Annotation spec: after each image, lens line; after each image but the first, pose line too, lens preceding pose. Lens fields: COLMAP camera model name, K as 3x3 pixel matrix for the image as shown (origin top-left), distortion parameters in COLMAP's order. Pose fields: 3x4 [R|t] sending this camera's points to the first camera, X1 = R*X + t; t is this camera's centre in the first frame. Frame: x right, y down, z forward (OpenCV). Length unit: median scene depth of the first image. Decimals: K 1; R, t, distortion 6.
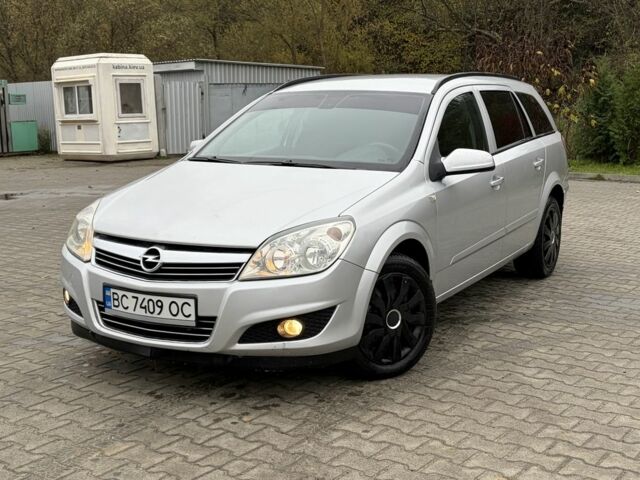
lens RADIAL K [[883.3, 0, 319.8], [0, 883.3, 241.9], [0, 0, 1]] dist [0.073643, 0.000000]
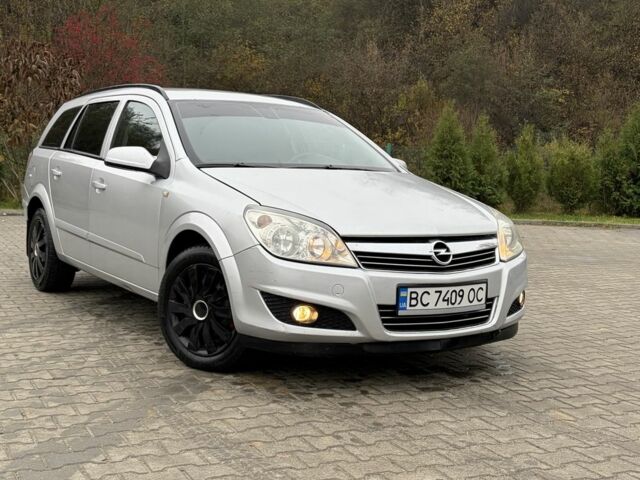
lens RADIAL K [[883.3, 0, 319.3], [0, 883.3, 236.7], [0, 0, 1]] dist [0.073643, 0.000000]
pose [[0.455793, -0.057568, 0.888222, -1.157879], [0.102063, 0.994704, 0.012096, -0.025533], [-0.884215, 0.085141, 0.459255, 0.652054]]
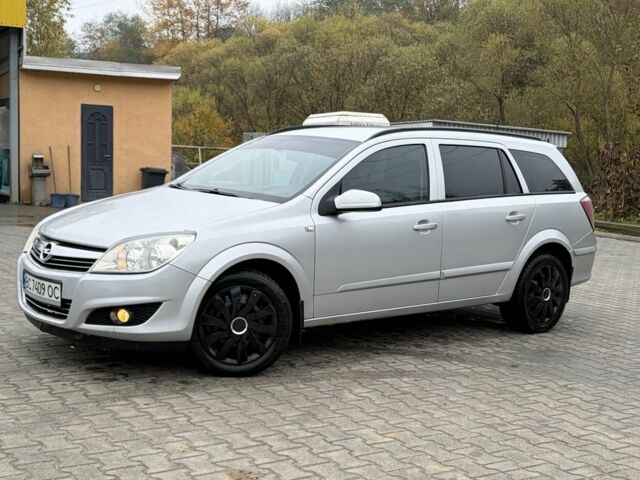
lens RADIAL K [[883.3, 0, 319.9], [0, 883.3, 242.5], [0, 0, 1]] dist [0.073643, 0.000000]
pose [[0.935231, 0.086668, -0.343266, 0.611599], [-0.110468, 0.992603, -0.050359, 0.027154], [0.336363, 0.085017, 0.937887, -0.067207]]
